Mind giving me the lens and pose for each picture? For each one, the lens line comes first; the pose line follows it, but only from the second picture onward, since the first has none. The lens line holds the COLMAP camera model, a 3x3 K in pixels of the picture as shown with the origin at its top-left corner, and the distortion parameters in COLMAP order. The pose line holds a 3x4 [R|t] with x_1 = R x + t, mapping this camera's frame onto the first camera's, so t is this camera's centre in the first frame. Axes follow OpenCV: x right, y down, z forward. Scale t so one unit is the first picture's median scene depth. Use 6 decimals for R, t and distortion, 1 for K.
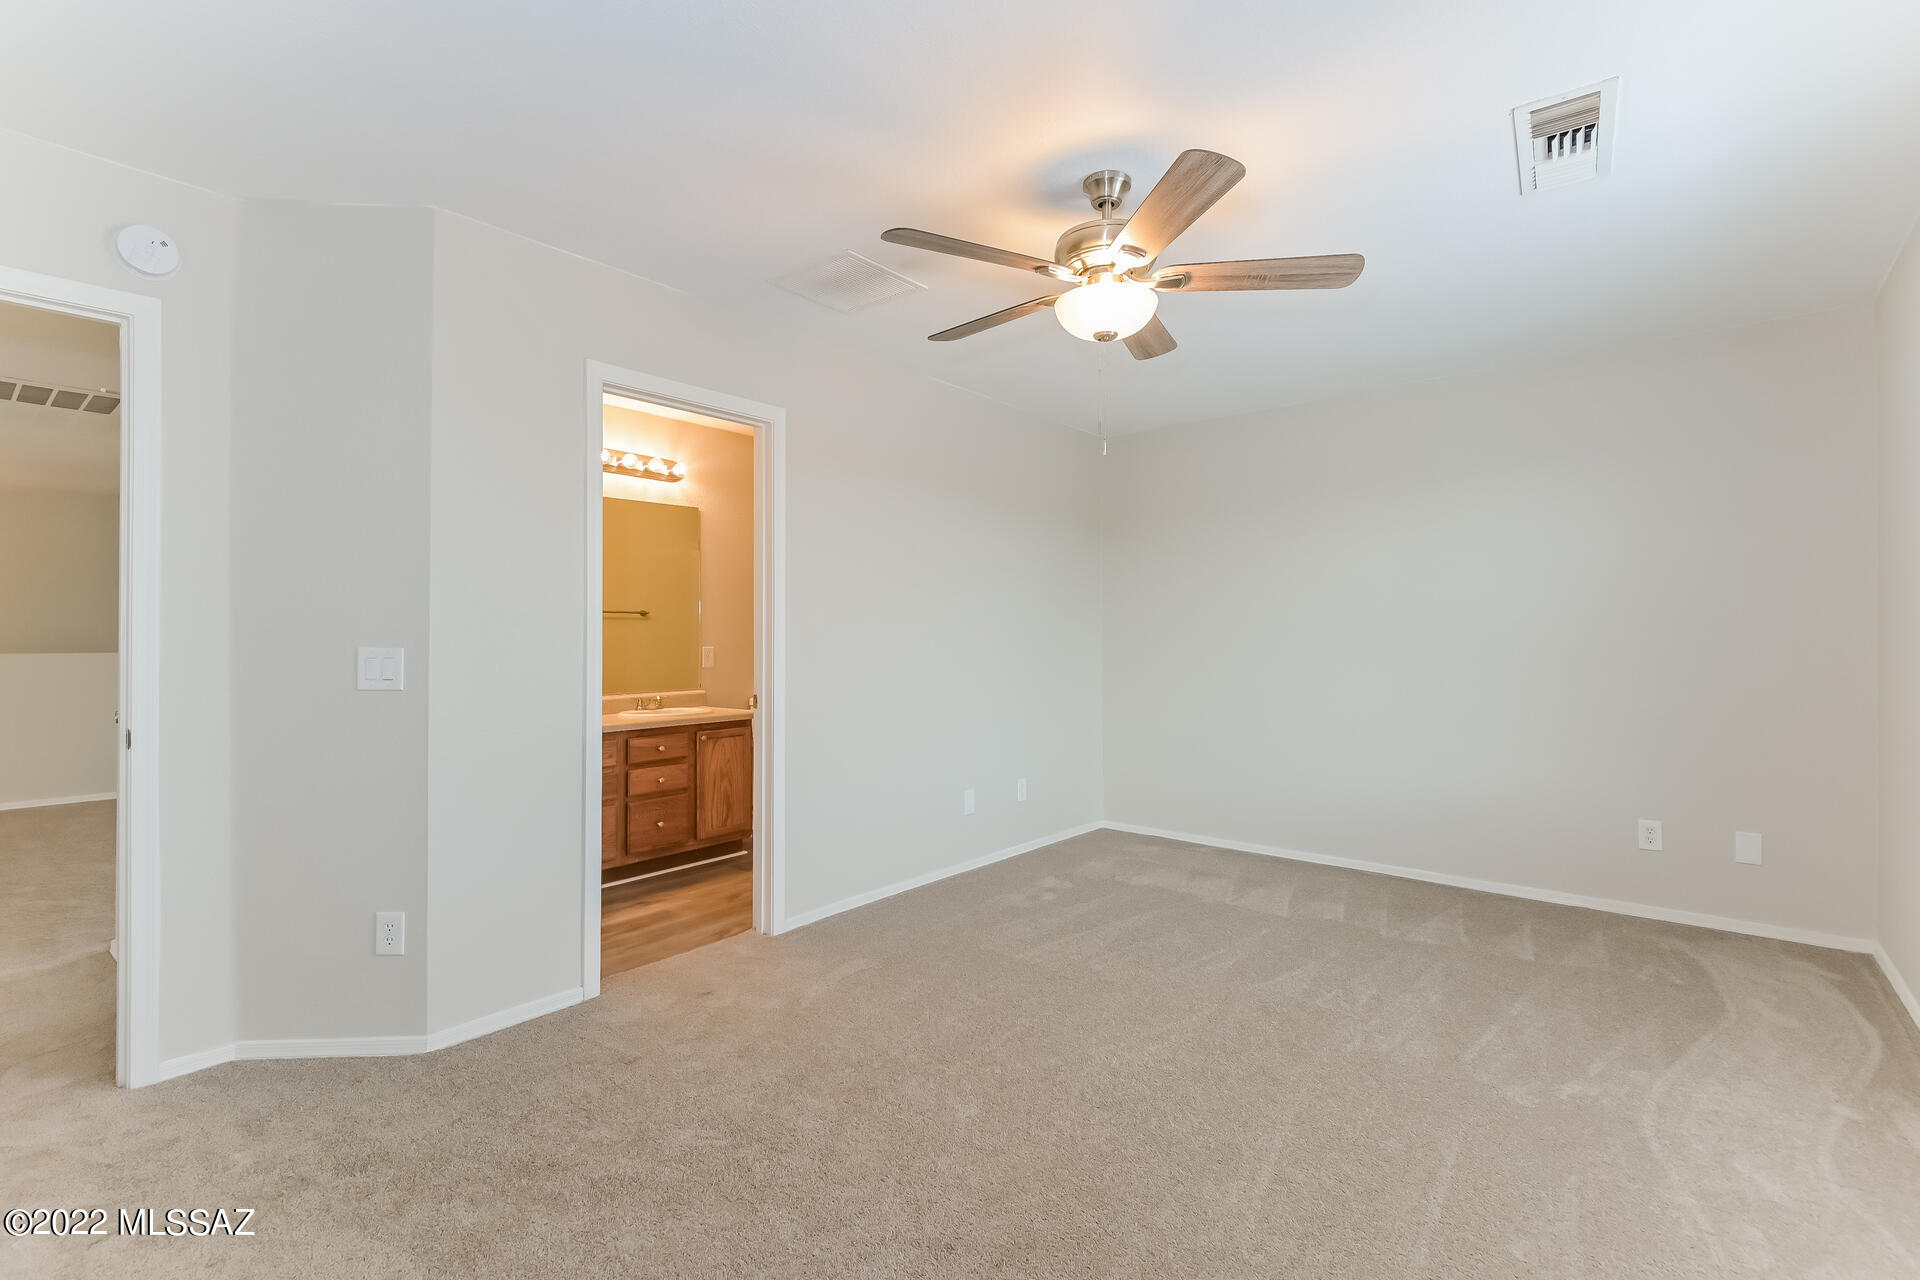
lens RADIAL K [[892.2, 0, 941.3], [0, 892.2, 640.9], [0, 0, 1]] dist [0.000452, -0.000461]
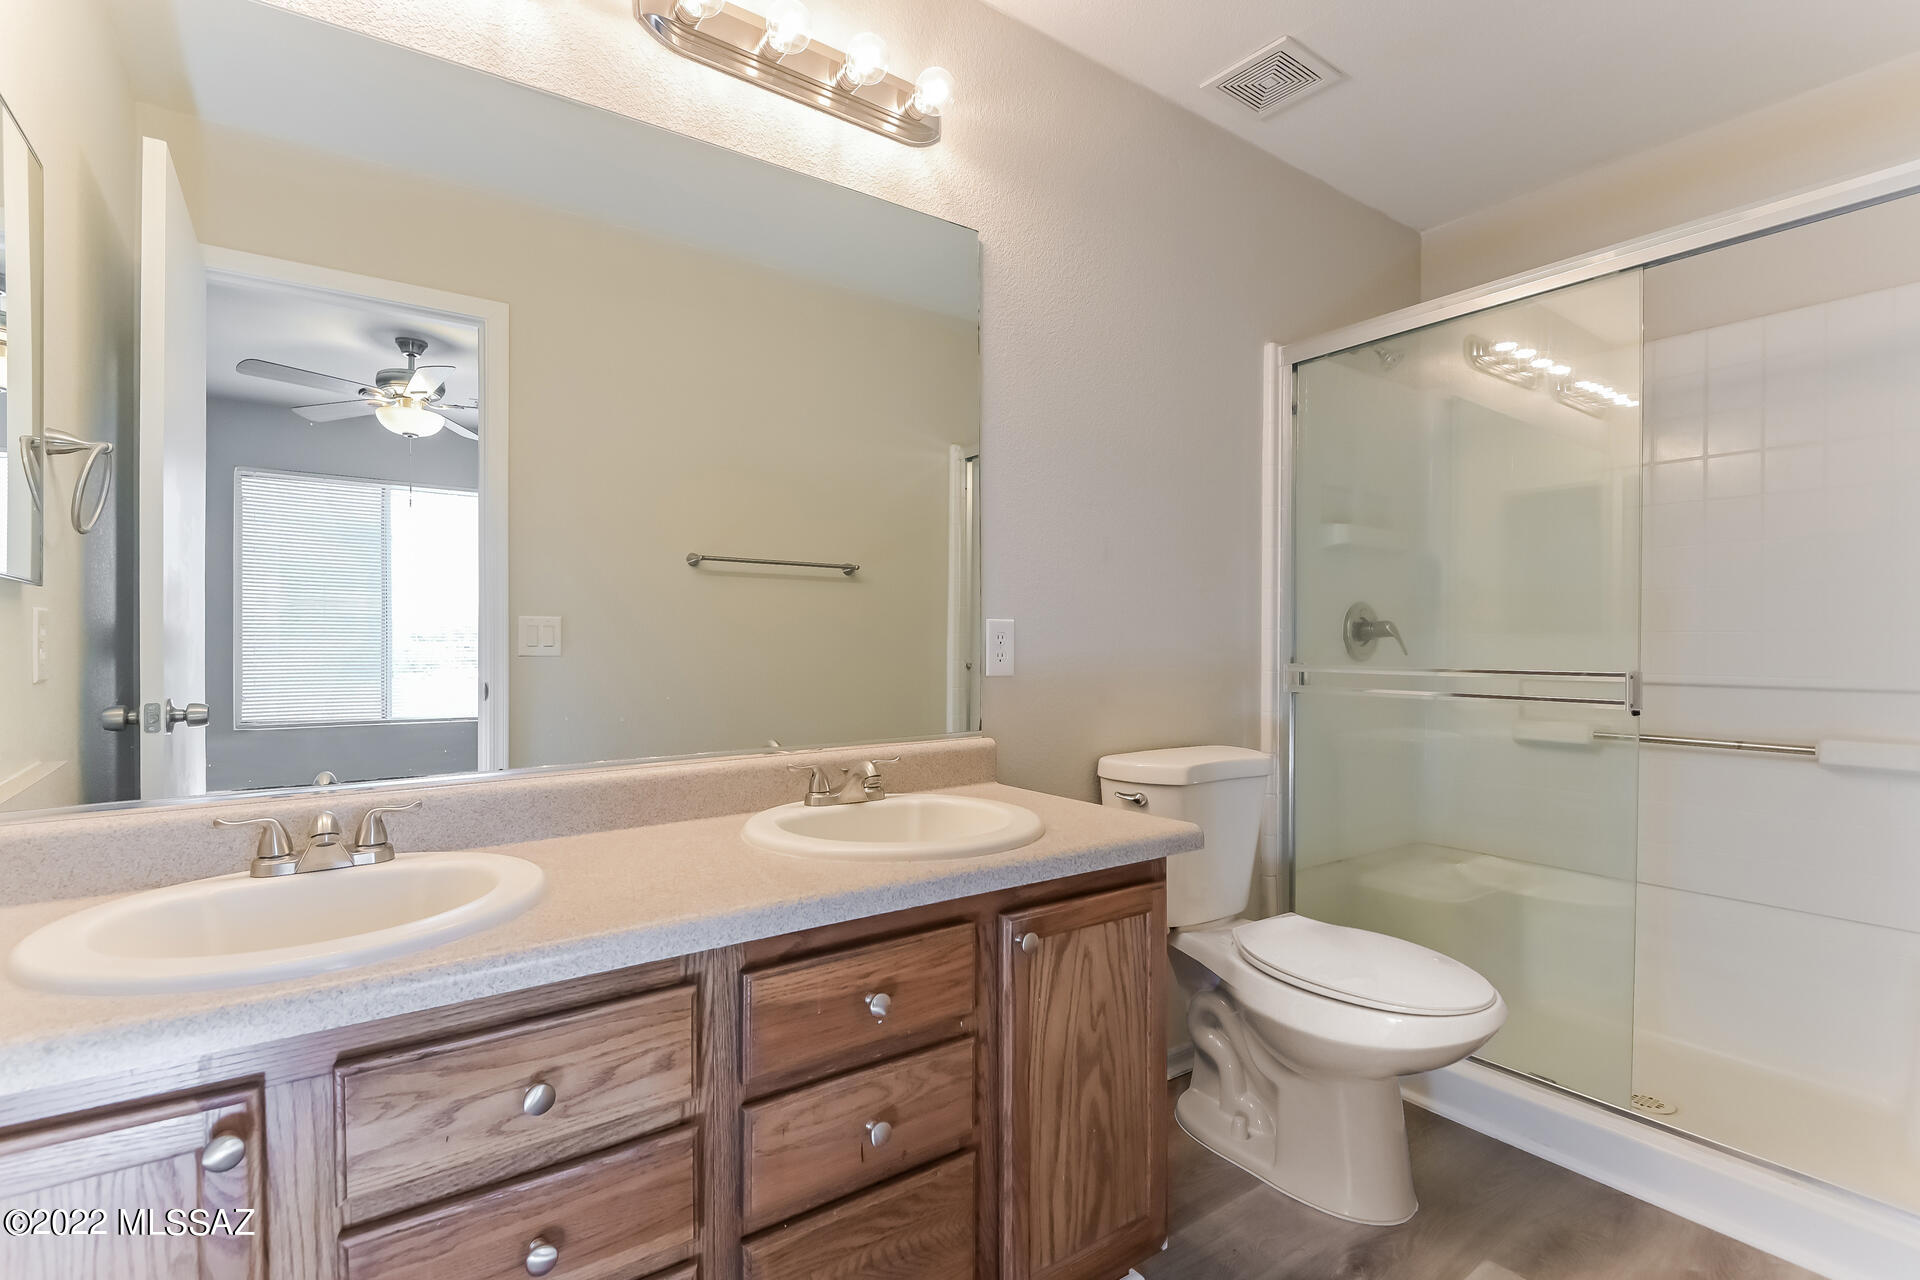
lens RADIAL K [[892.2, 0, 969.0], [0, 892.2, 640.1], [0, 0, 1]] dist [0.000452, -0.000461]
pose [[0.978537, 0.003817, -0.206036, -0.222971], [-0.003846, 0.999993, 0.000264, 0.017231], [0.206035, 0.000534, 0.978544, 0.715927]]
